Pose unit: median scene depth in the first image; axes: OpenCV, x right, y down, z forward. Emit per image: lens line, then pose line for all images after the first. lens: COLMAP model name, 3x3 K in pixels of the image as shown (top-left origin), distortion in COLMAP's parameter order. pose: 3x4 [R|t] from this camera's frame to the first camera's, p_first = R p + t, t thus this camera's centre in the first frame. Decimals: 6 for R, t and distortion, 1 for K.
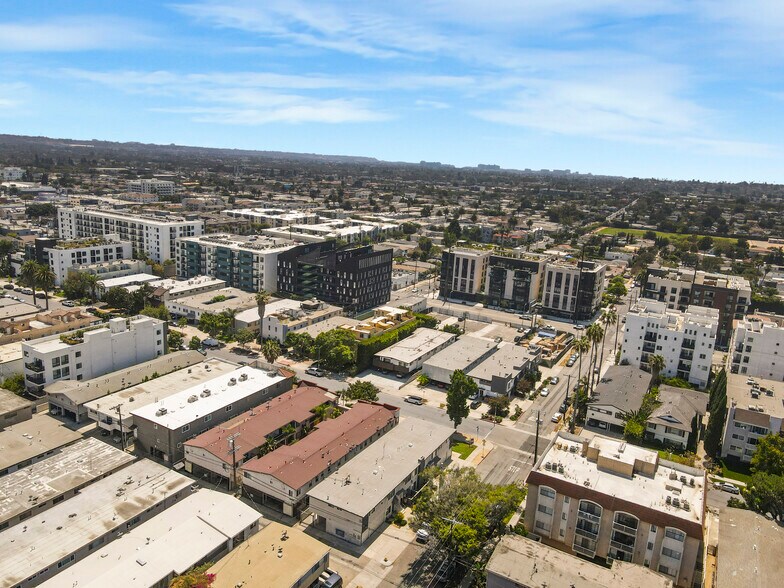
lens RADIAL K [[576.5, 0, 389.8], [0, 576.5, 296.0], [0, 0, 1]] dist [-0.001249, 0.030595]
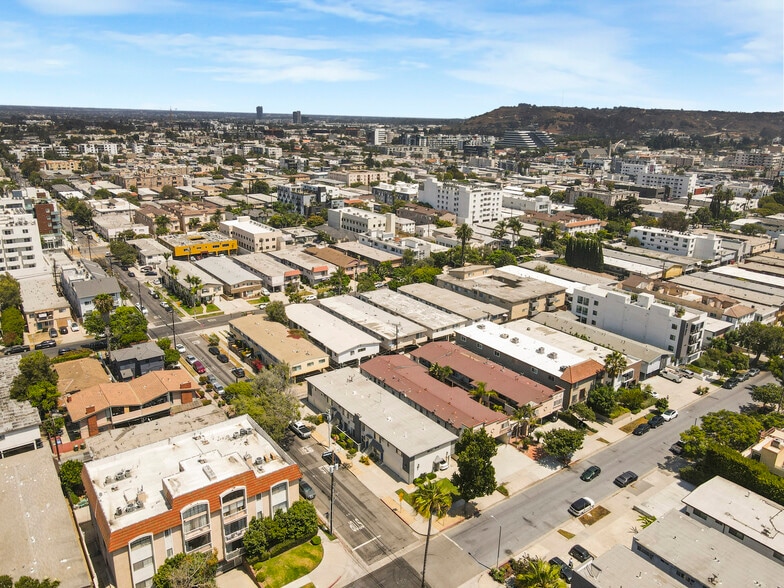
lens RADIAL K [[576.5, 0, 389.8], [0, 576.5, 296.0], [0, 0, 1]] dist [-0.001249, 0.030595]
pose [[-0.399334, 0.214775, -0.891293, 0.561643], [-0.254875, 0.907843, 0.332957, -0.163607], [0.880665, 0.360129, -0.307792, 0.806692]]
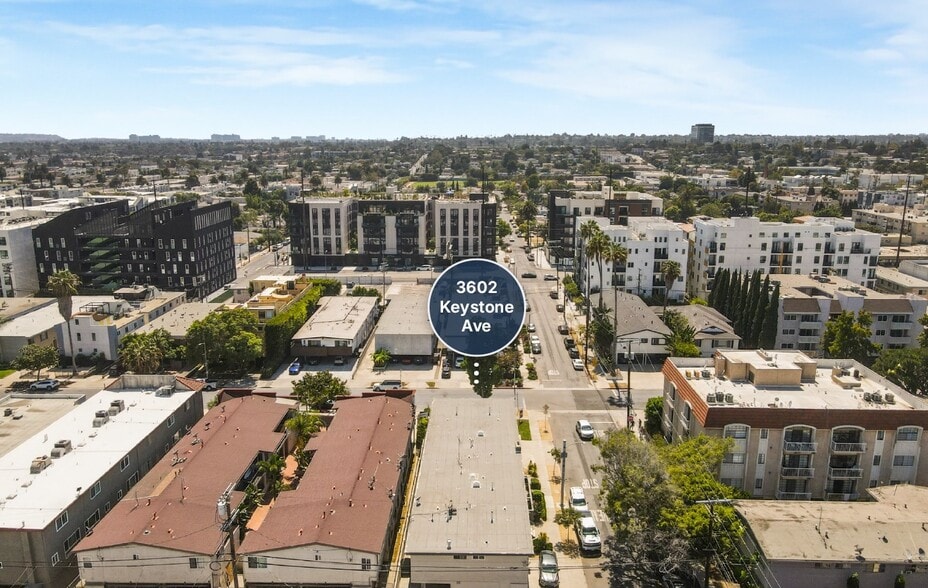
lens RADIAL K [[693.9, 0, 466.9], [0, 693.9, 292.9], [0, 0, 1]] dist [0.011869, 0.006983]
pose [[0.876982, -0.162782, 0.452111, -0.192389], [0.161720, 0.985972, 0.041302, 0.049954], [-0.452492, 0.036894, 0.891005, 0.219377]]
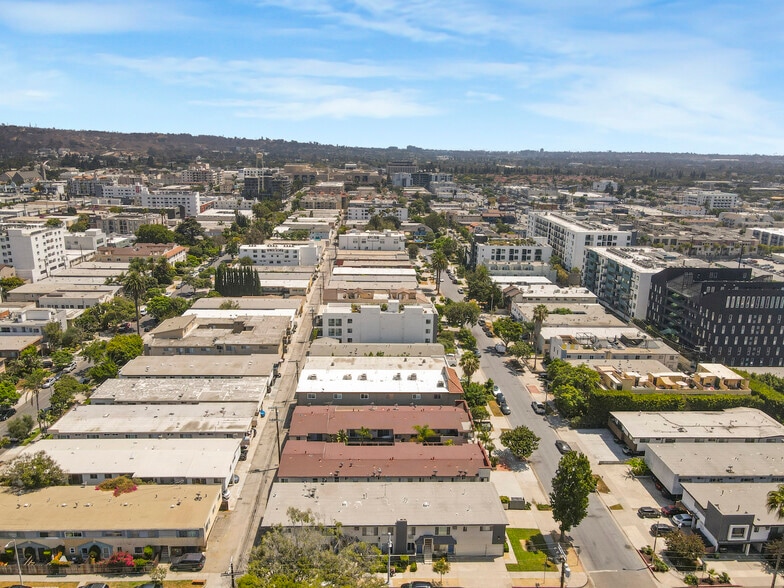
lens RADIAL K [[576.5, 0, 389.8], [0, 576.5, 296.0], [0, 0, 1]] dist [-0.001249, 0.030595]
pose [[0.532874, 0.168777, -0.829192, 0.410758], [-0.188499, 0.978961, 0.078124, -0.050242], [0.824933, 0.114672, 0.553477, 0.320853]]
